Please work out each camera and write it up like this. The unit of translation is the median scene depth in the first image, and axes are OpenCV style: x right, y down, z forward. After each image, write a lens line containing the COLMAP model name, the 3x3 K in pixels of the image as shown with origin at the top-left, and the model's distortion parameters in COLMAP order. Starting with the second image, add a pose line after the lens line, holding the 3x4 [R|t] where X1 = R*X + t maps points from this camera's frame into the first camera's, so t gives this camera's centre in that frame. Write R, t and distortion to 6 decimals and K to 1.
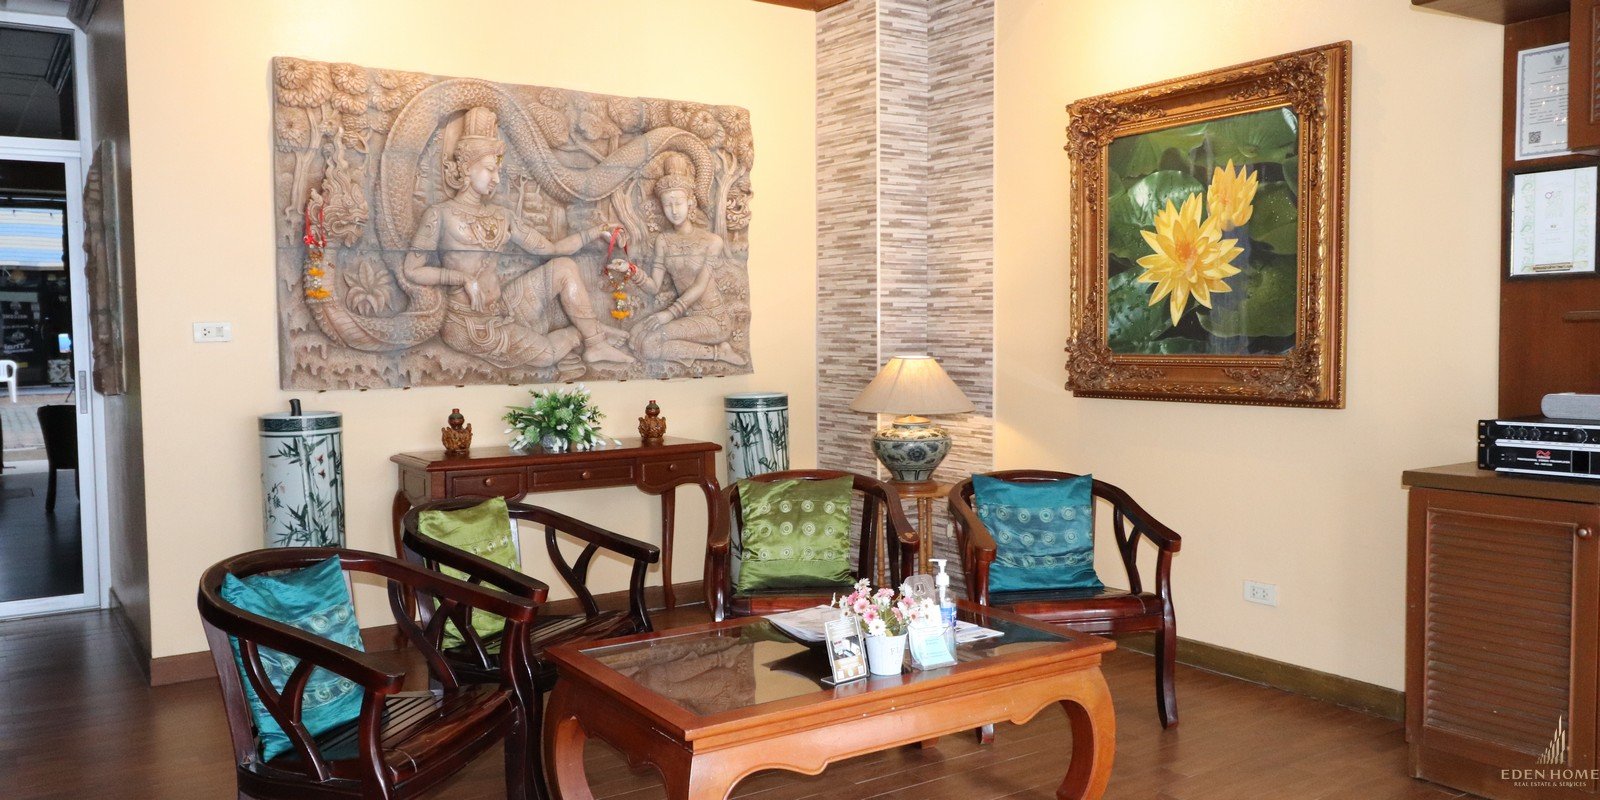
lens RADIAL K [[1261.9, 0, 793.0], [0, 1261.9, 400.1], [0, 0, 1]] dist [0.017285, -0.001585]
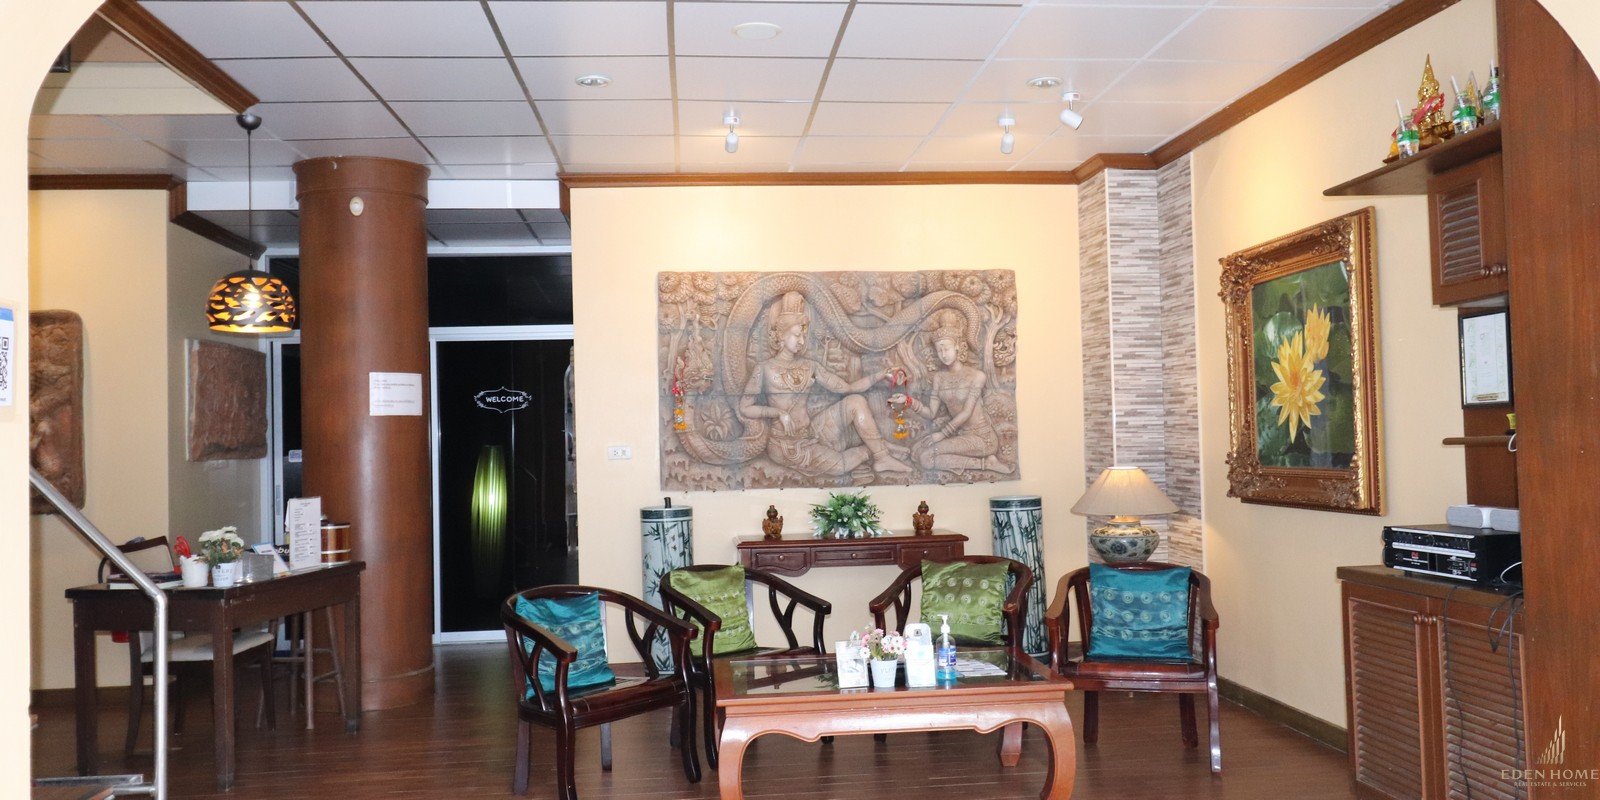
lens RADIAL K [[1261.9, 0, 793.0], [0, 1261.9, 400.1], [0, 0, 1]] dist [0.017285, -0.001585]
pose [[0.883011, -0.025204, -0.468675, 0.417397], [-0.010889, 0.997188, -0.074140, -0.006005], [0.469226, 0.070570, 0.880254, -0.236867]]
